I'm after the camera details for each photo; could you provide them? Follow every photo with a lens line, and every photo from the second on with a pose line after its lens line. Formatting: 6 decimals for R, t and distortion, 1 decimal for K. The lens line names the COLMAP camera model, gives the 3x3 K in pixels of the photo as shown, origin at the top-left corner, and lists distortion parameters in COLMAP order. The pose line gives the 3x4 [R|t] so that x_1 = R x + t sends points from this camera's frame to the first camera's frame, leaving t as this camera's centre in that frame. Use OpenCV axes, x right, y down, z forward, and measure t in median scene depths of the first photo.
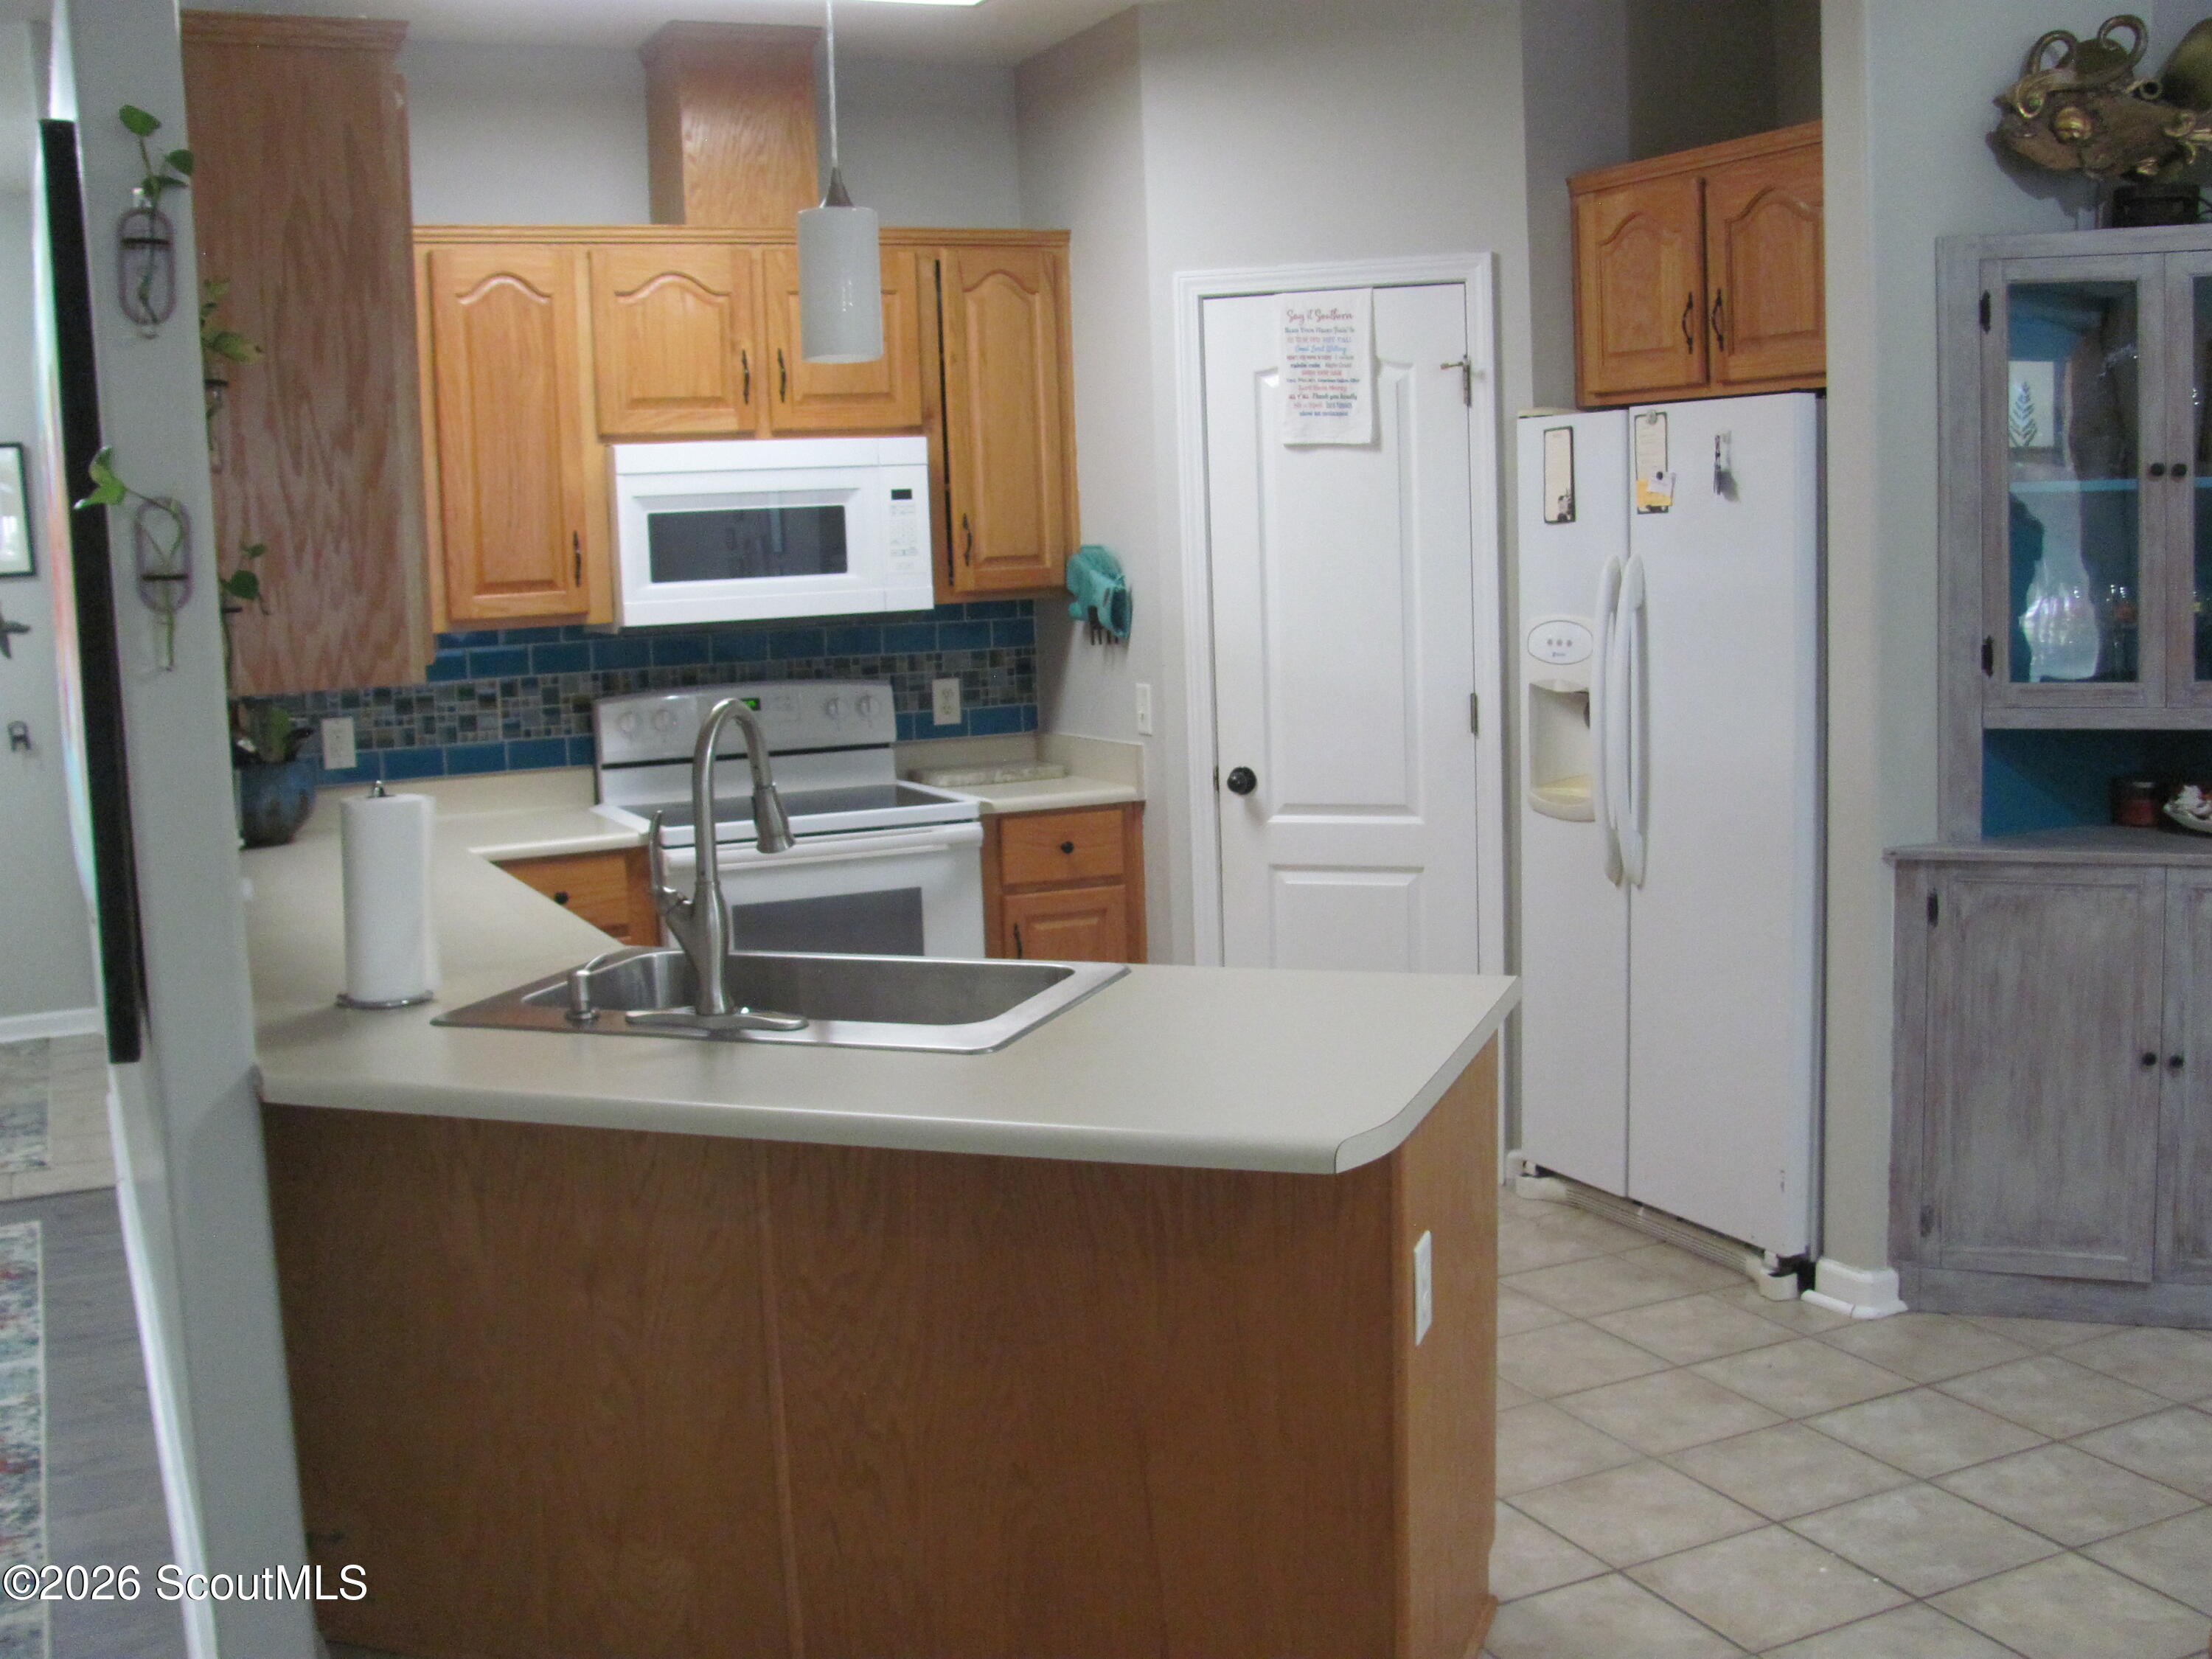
lens RADIAL K [[2327.9, 0, 1111.5], [0, 2327.9, 841.7], [0, 0, 1]] dist [-0.240628, 0.321473]
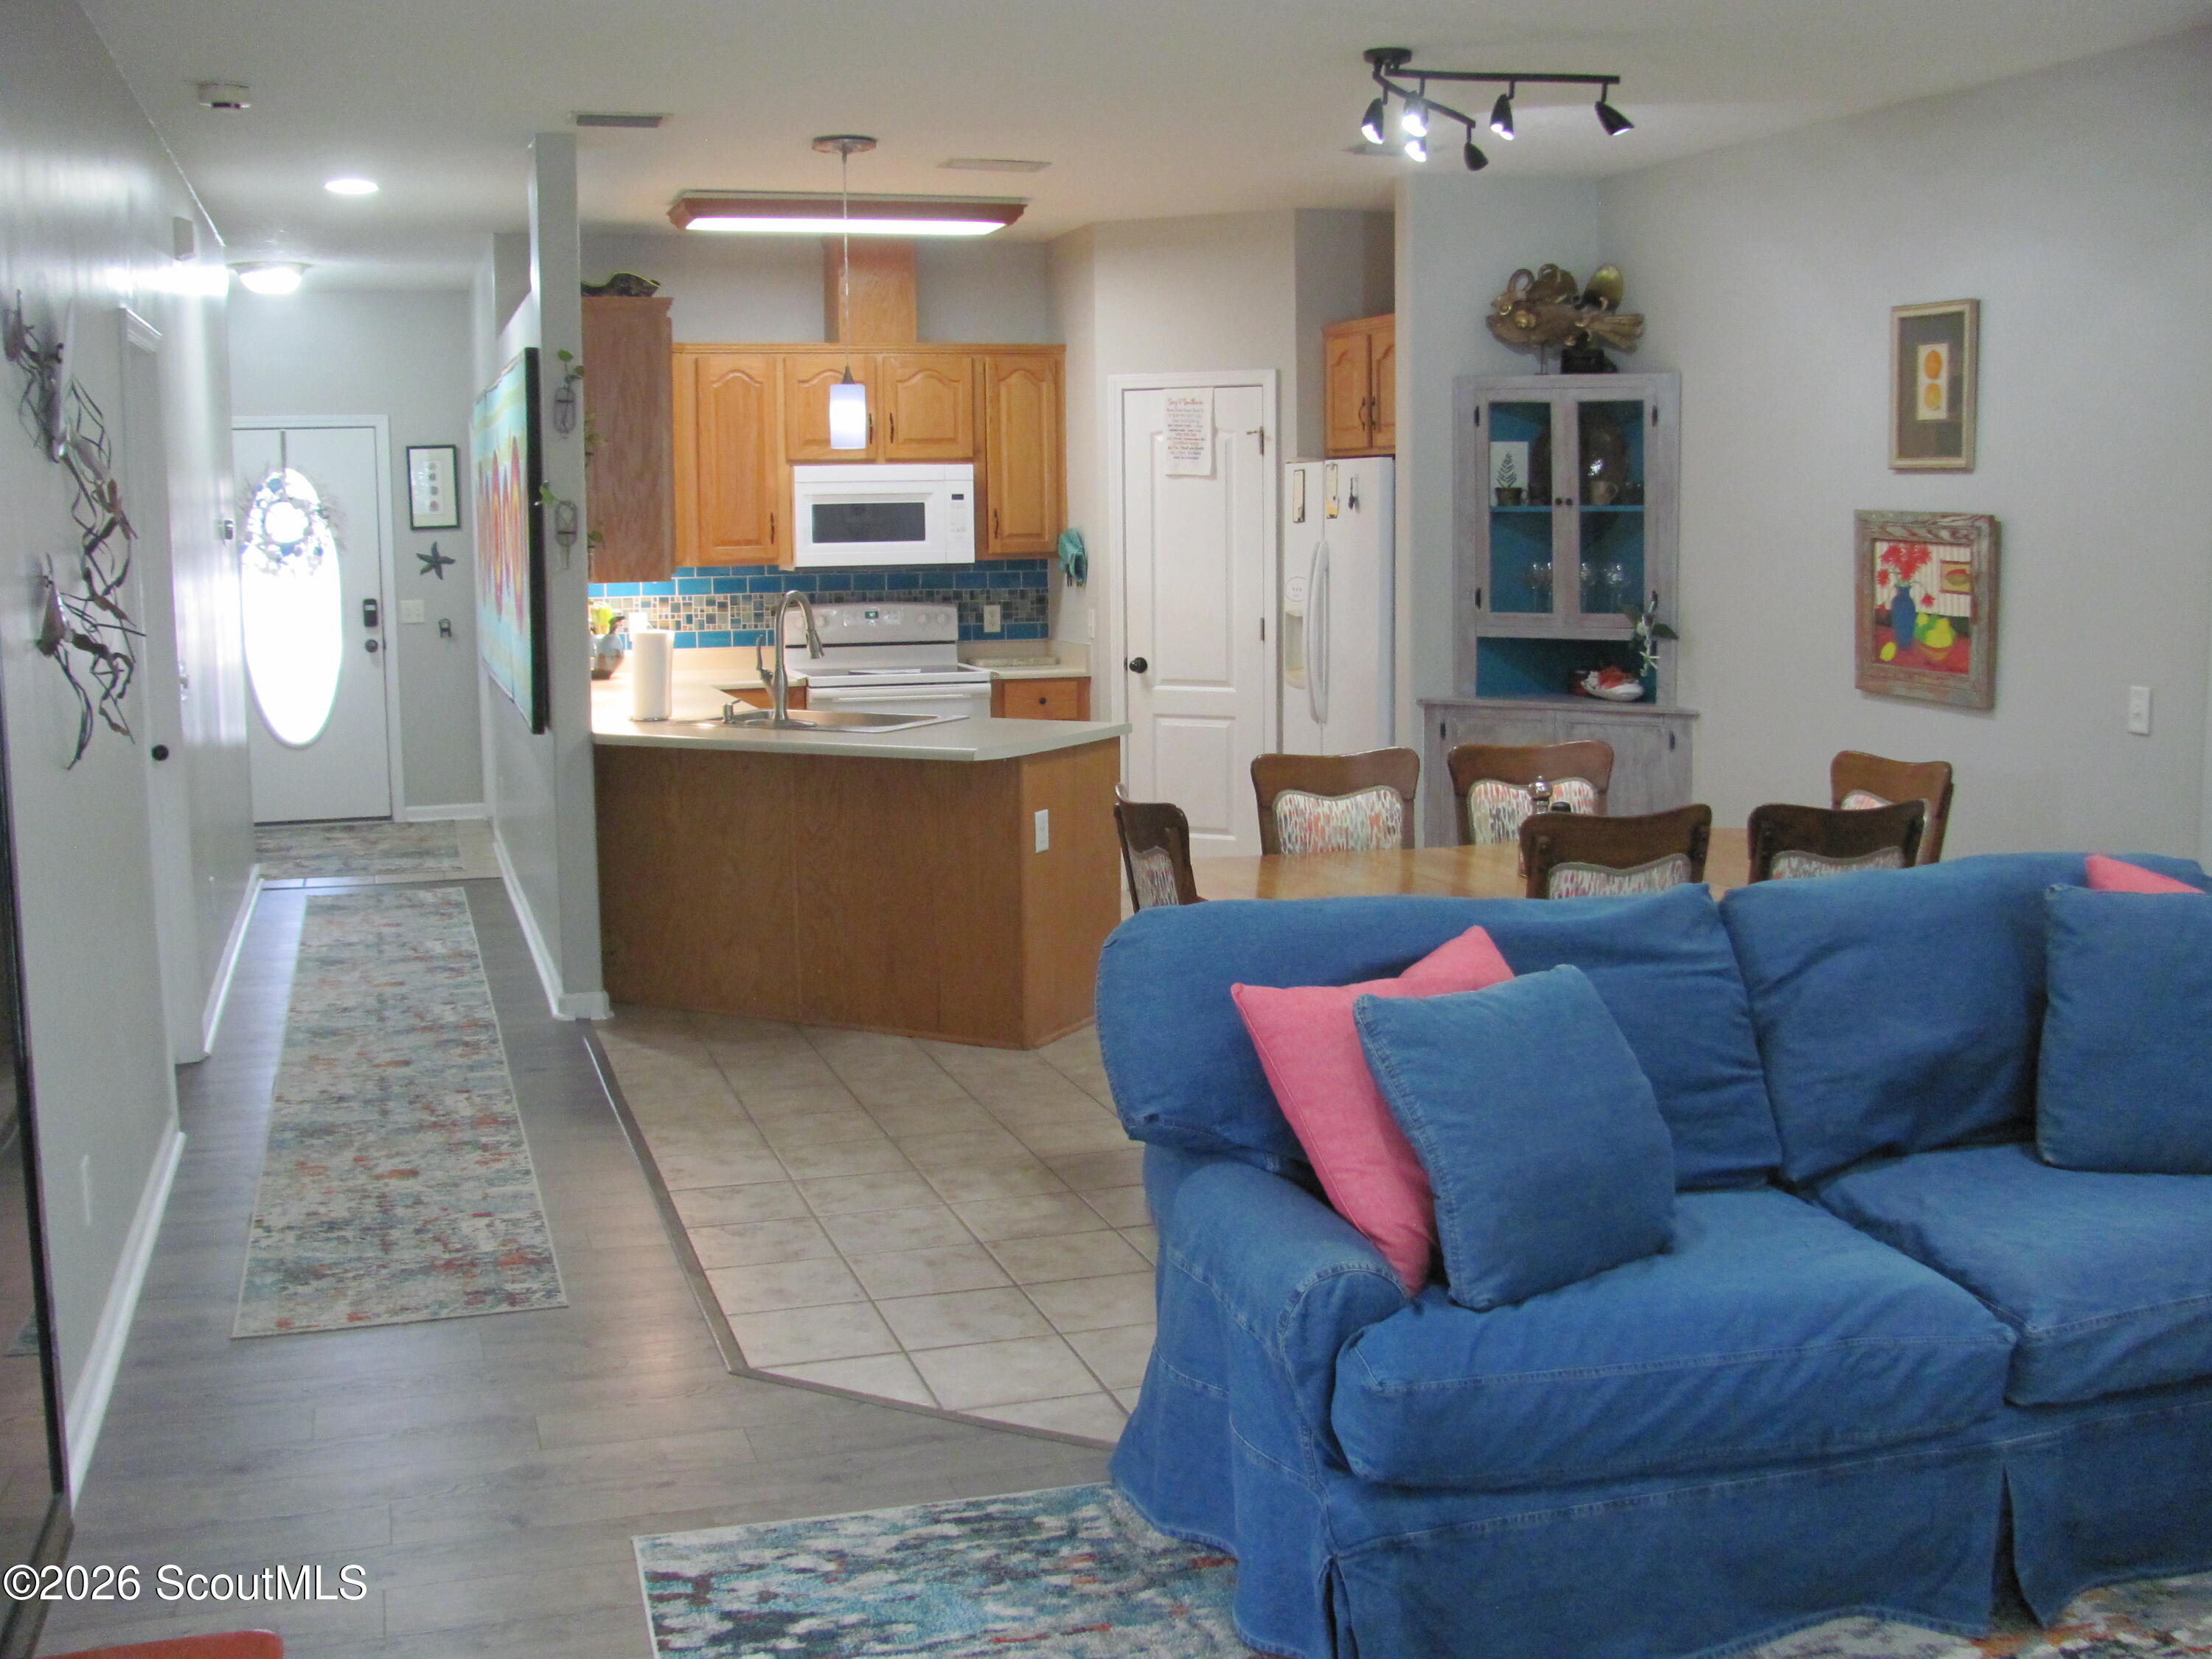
lens RADIAL K [[2327.9, 0, 1111.5], [0, 2327.9, 841.7], [0, 0, 1]] dist [-0.240628, 0.321473]
pose [[0.990499, 0.044519, -0.130115, 0.272684], [-0.043281, 0.998987, 0.012327, 0.087186], [0.130532, -0.006579, 0.991422, -0.750350]]
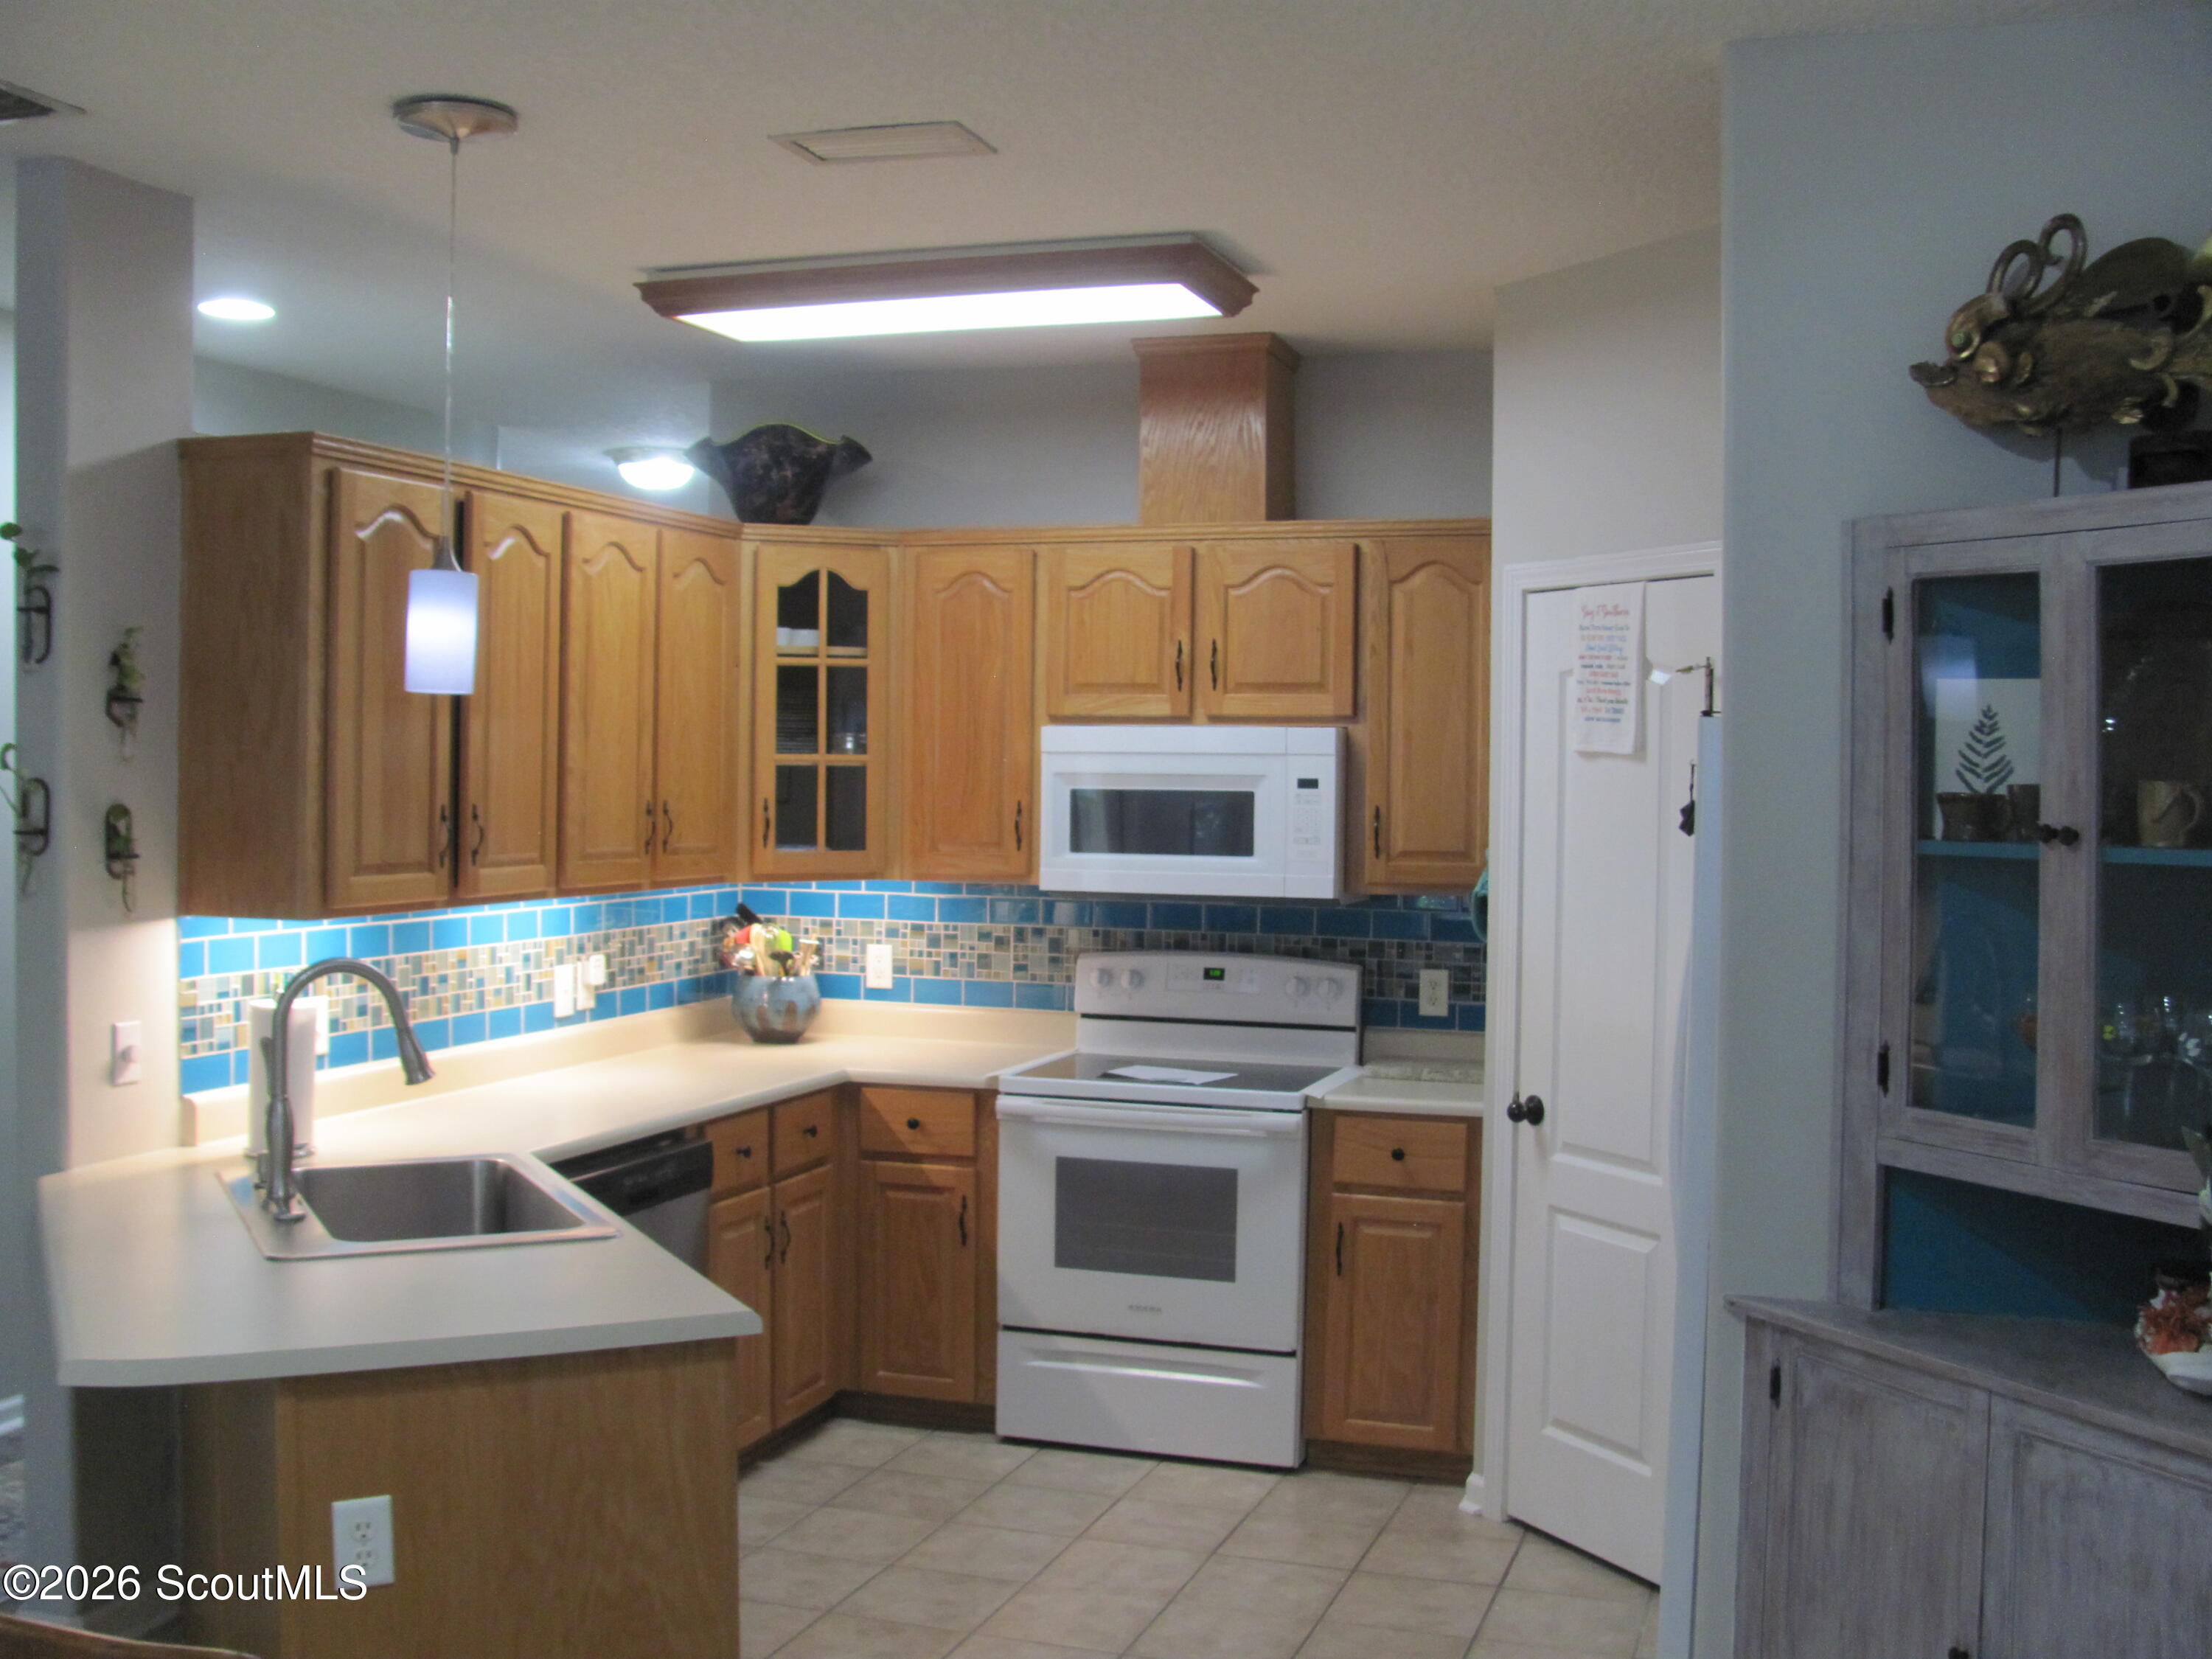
lens RADIAL K [[2327.9, 0, 1111.5], [0, 2327.9, 841.7], [0, 0, 1]] dist [-0.240628, 0.321473]
pose [[0.717819, 0.065608, -0.693132, 0.572010], [-0.131677, 0.990376, -0.042624, -0.071851], [0.683665, 0.121866, 0.719549, 0.214197]]
